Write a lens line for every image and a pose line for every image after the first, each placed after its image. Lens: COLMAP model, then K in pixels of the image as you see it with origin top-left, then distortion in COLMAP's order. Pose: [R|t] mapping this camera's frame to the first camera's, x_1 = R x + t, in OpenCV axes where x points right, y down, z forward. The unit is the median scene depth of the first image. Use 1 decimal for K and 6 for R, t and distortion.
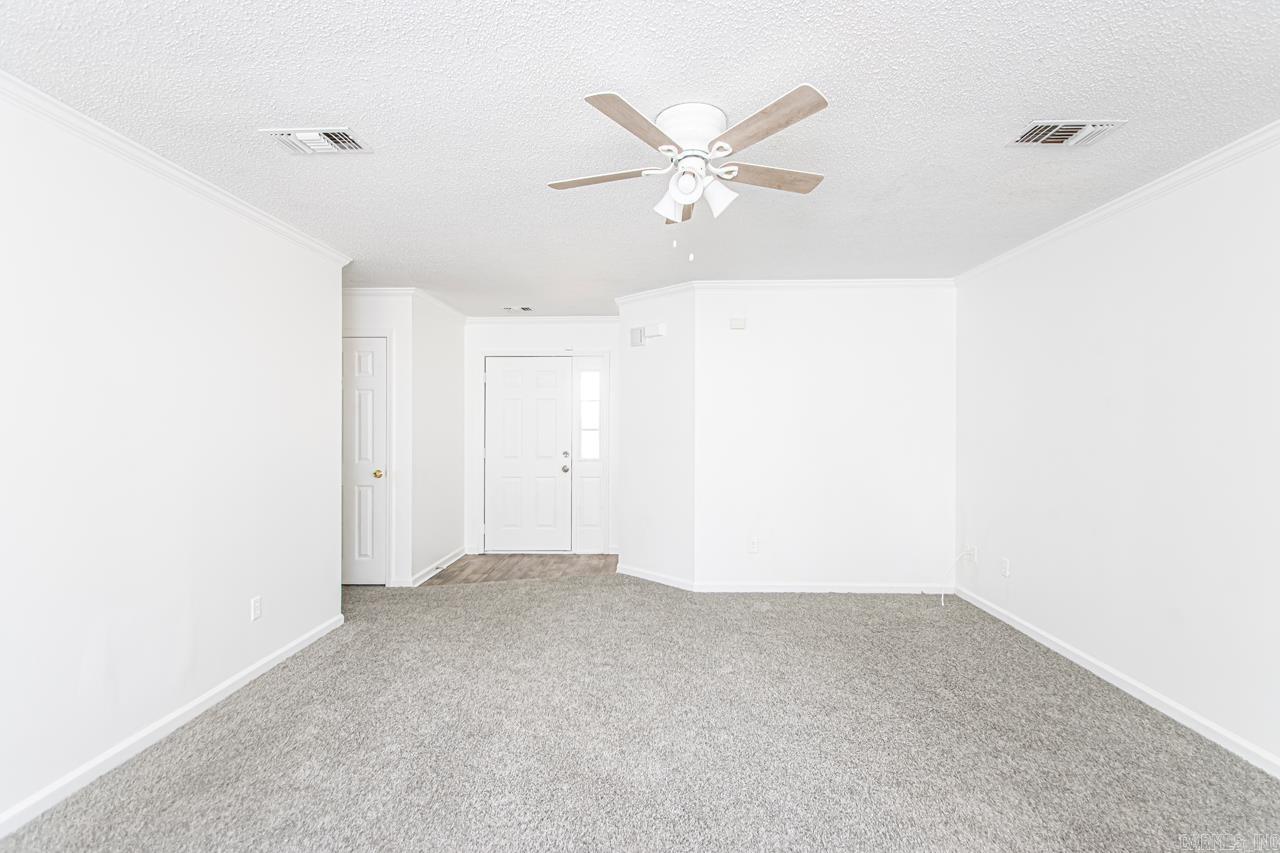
lens RADIAL K [[597.9, 0, 640.0], [0, 597.9, 426.5], [0, 0, 1]] dist [0.017189, -0.015491]
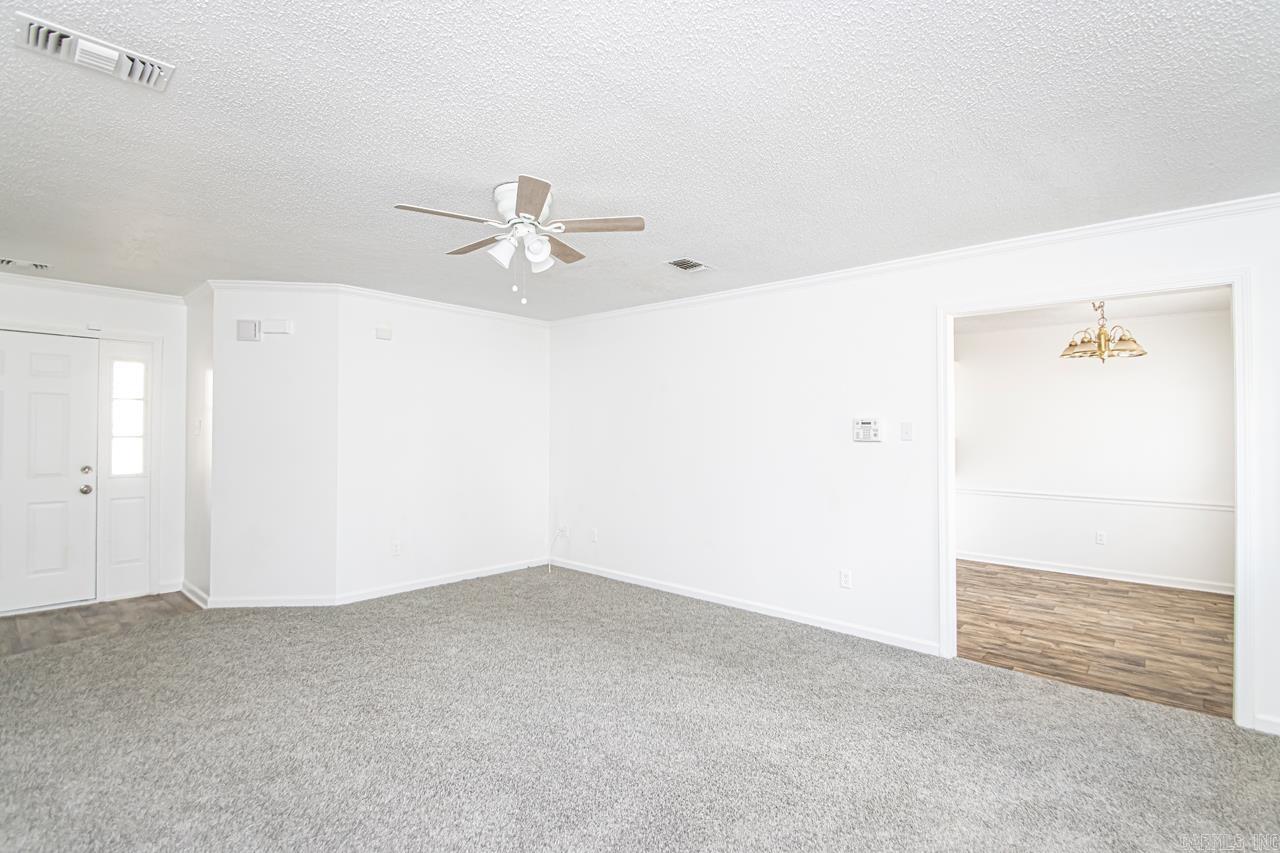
lens RADIAL K [[597.9, 0, 640.0], [0, 597.9, 426.5], [0, 0, 1]] dist [0.017189, -0.015491]
pose [[0.653383, 0.016313, 0.756852, -0.340298], [-0.006952, 0.999855, -0.015549, -0.000486], [-0.756996, 0.004897, 0.653402, -0.003257]]
